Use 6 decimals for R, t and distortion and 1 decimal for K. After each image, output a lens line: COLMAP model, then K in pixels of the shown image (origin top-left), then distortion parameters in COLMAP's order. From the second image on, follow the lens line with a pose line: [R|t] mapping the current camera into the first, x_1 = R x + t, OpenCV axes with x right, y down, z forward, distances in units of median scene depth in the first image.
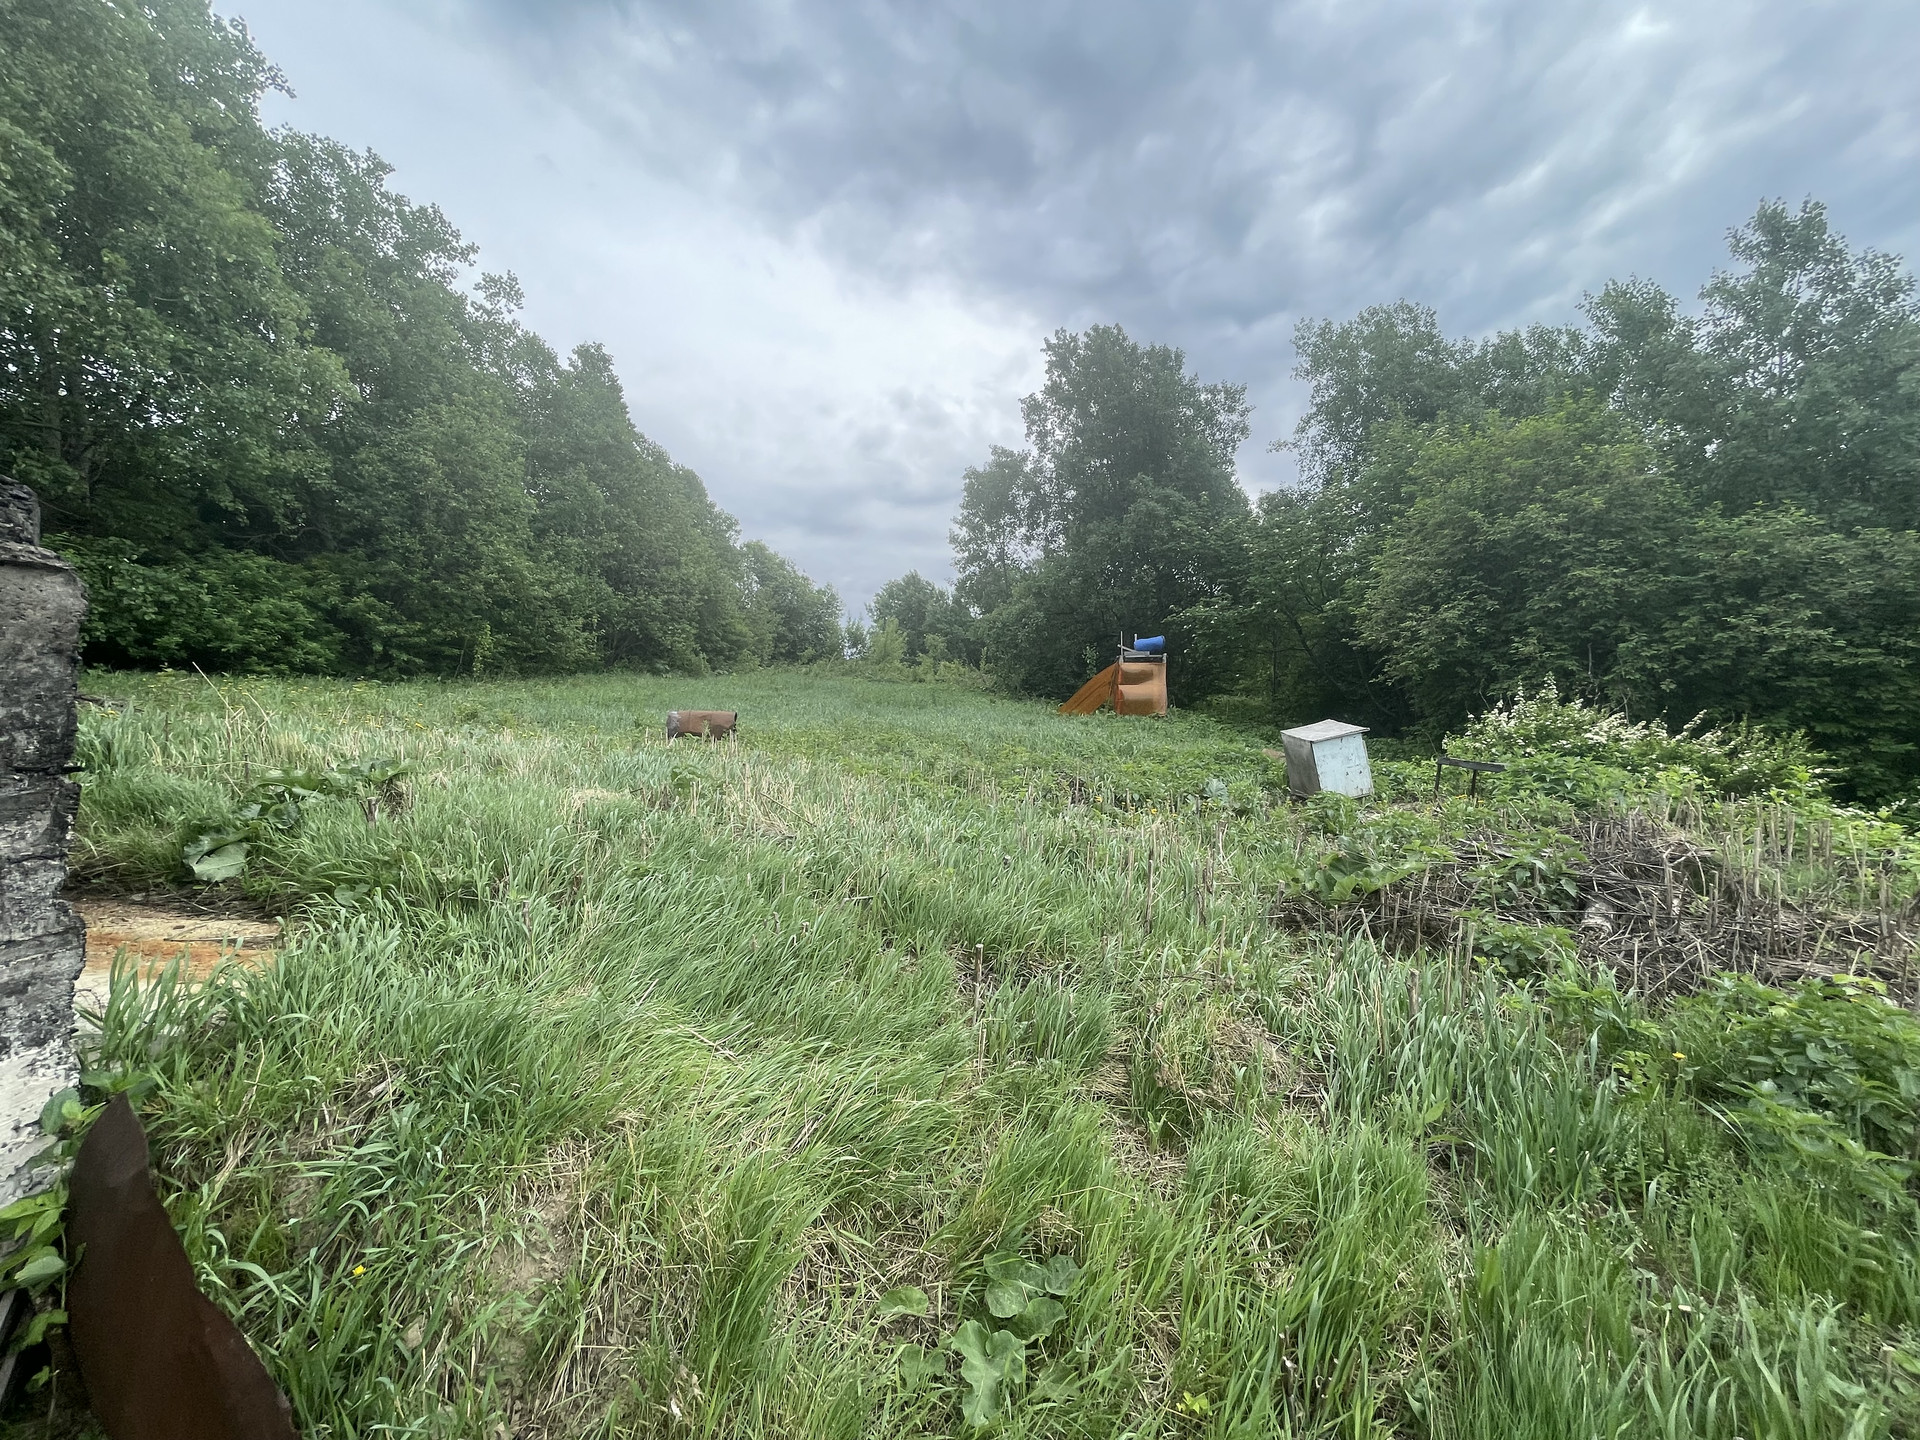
lens RADIAL K [[767.7, 0, 949.0], [0, 767.7, 724.0], [0, 0, 1]] dist [-0.006111, 0.002279]
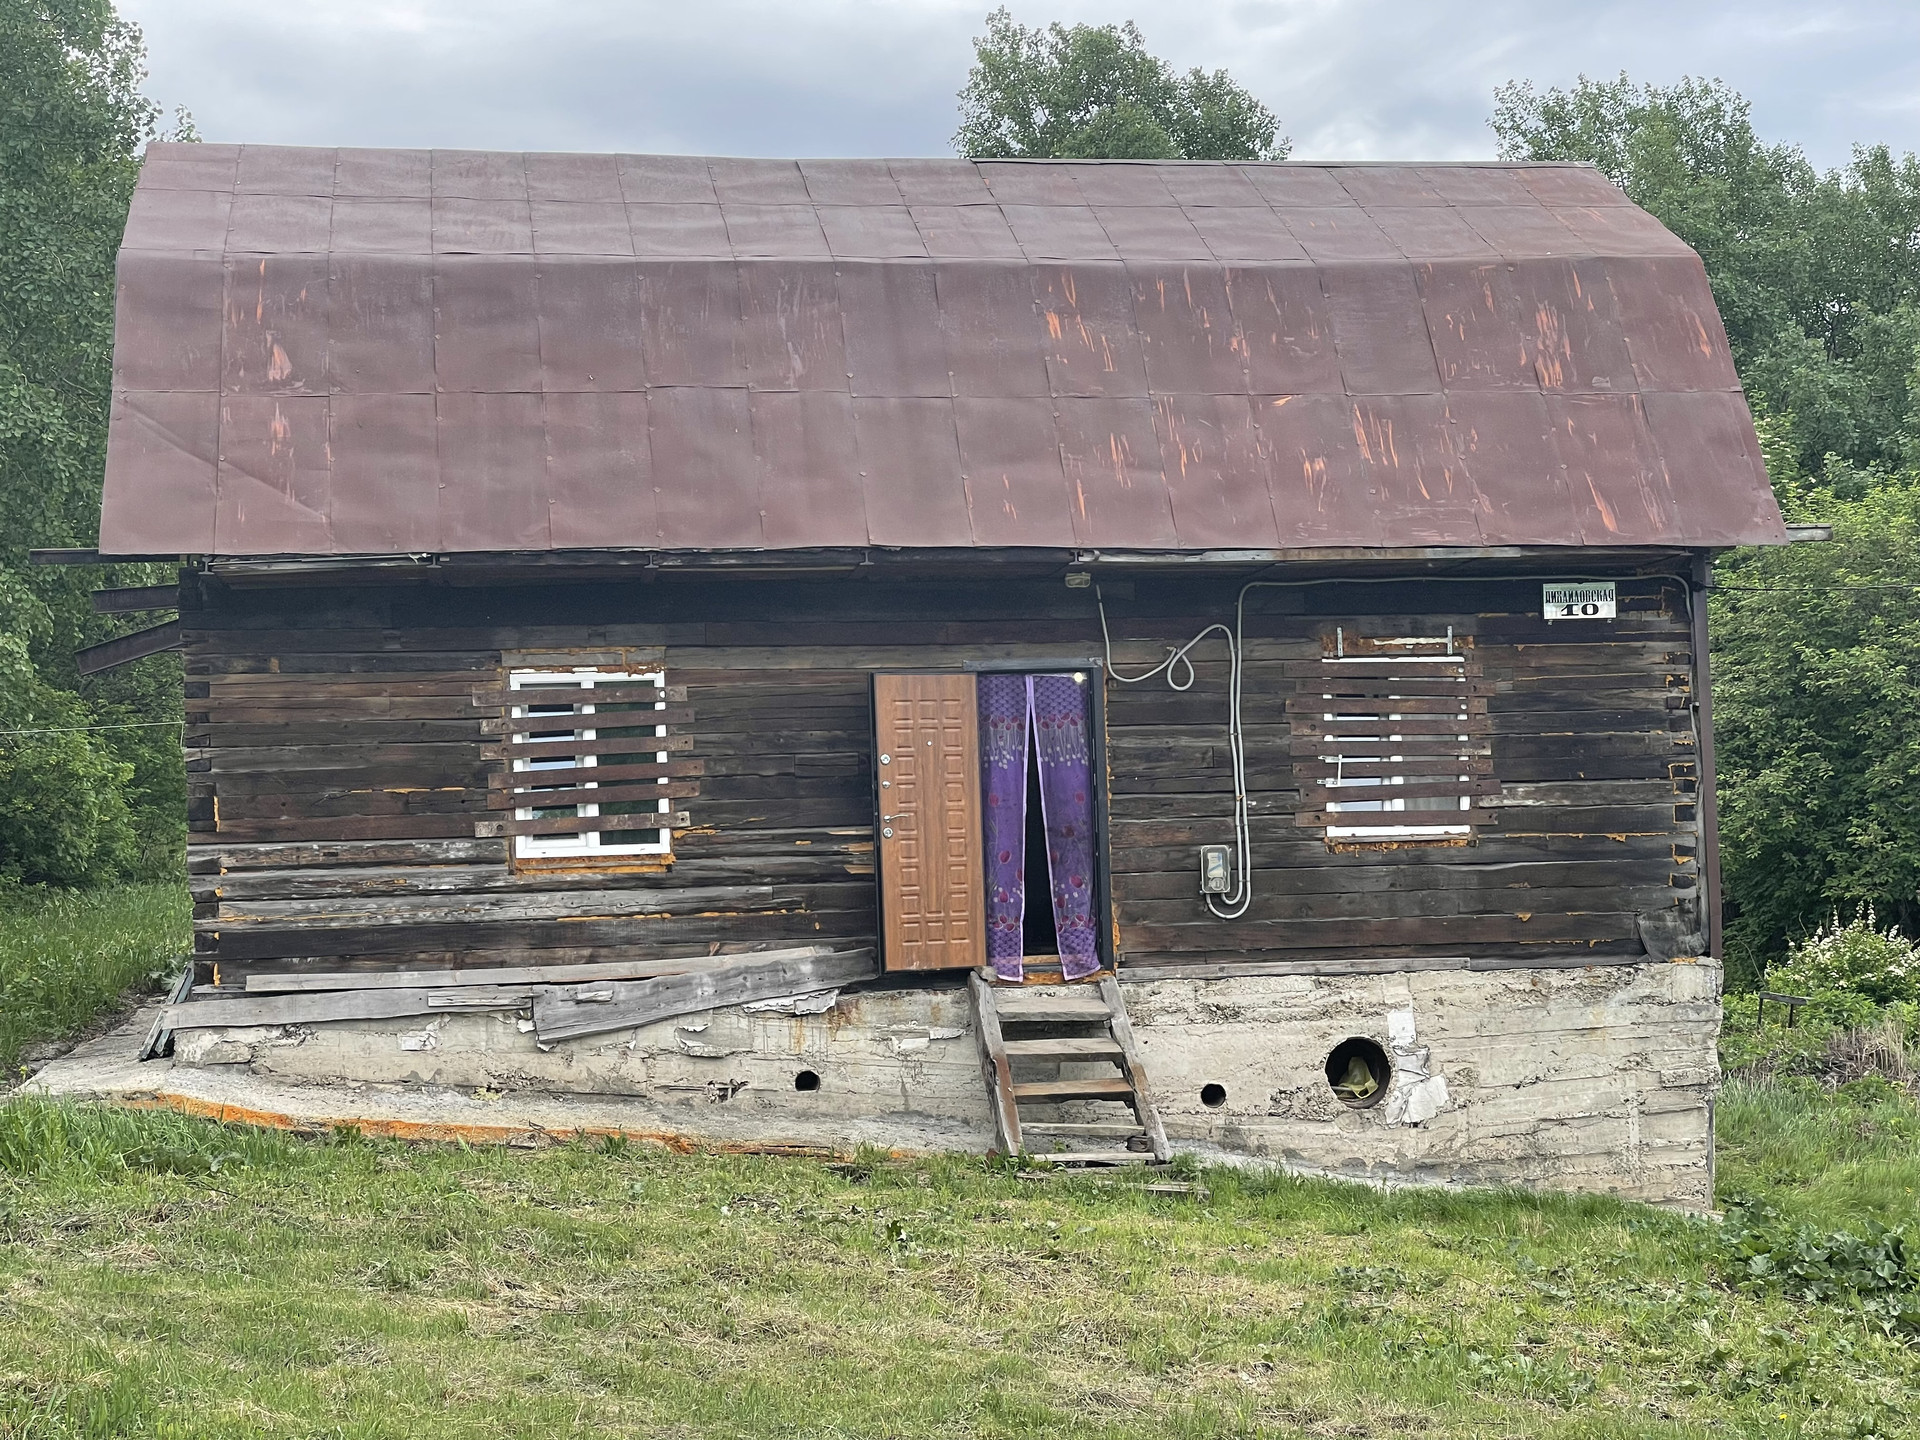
lens RADIAL K [[3616.5, 0, 961.3], [0, 3616.5, 717.0], [0, 0, 1]] dist [0.186160, 0.000000]
pose [[0.939477, 0.003390, 0.342596, -1.337654], [0.006814, 0.999568, -0.028576, -0.126364], [-0.342545, 0.029181, 0.939048, -2.119806]]
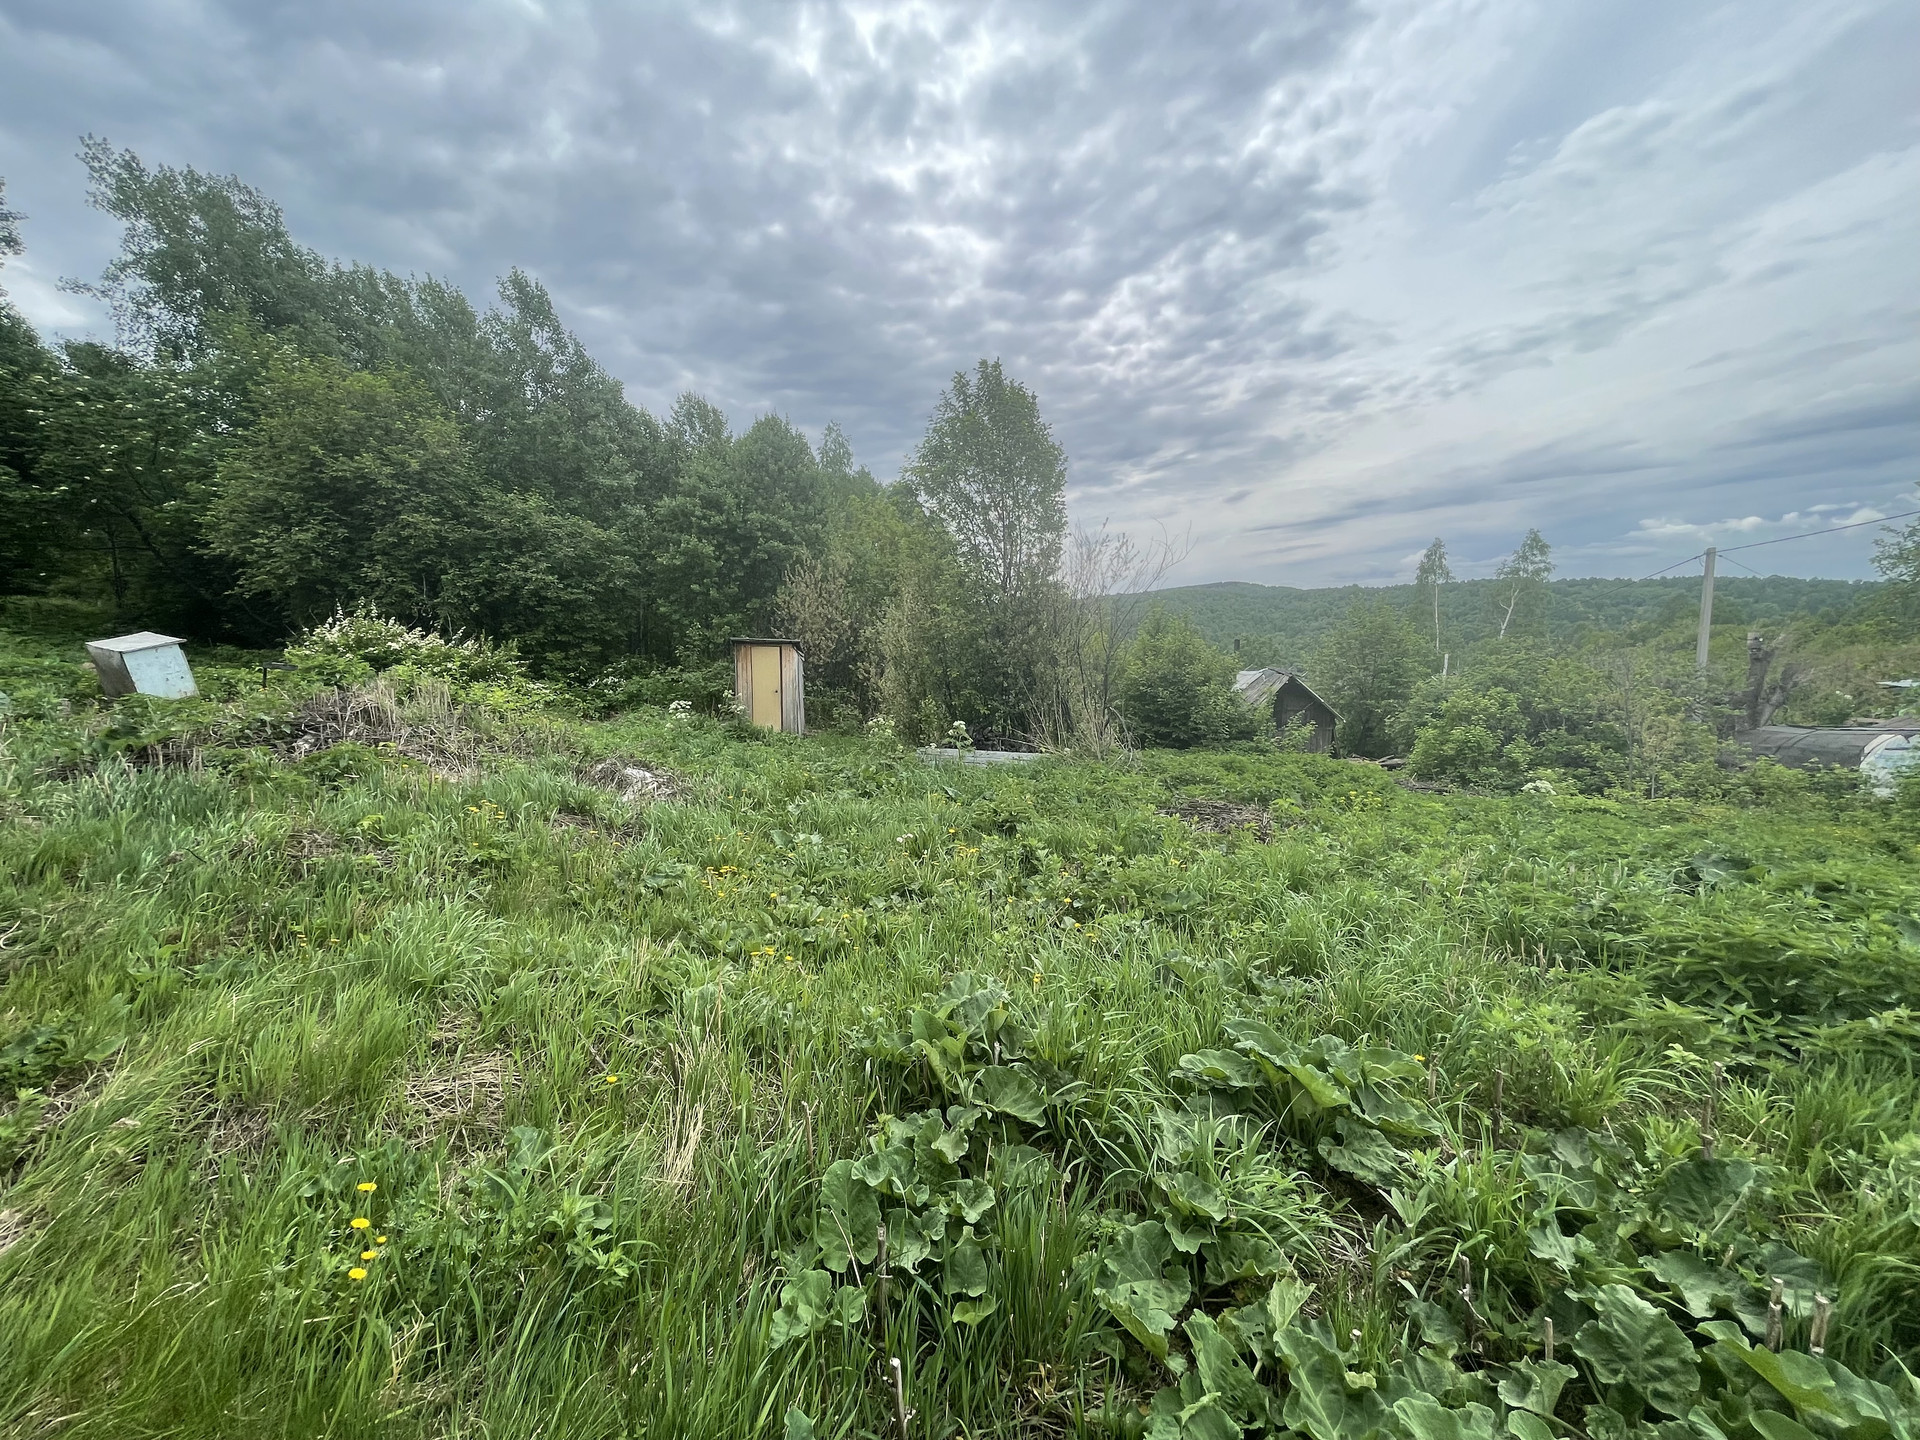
lens RADIAL K [[767.7, 0, 955.7], [0, 767.7, 728.5], [0, 0, 1]] dist [-0.006111, 0.002279]
pose [[0.350035, -0.113758, 0.929804, -0.088061], [0.001282, 0.992656, 0.120965, 0.000486], [-0.936736, -0.041150, 0.347610, -0.321681]]
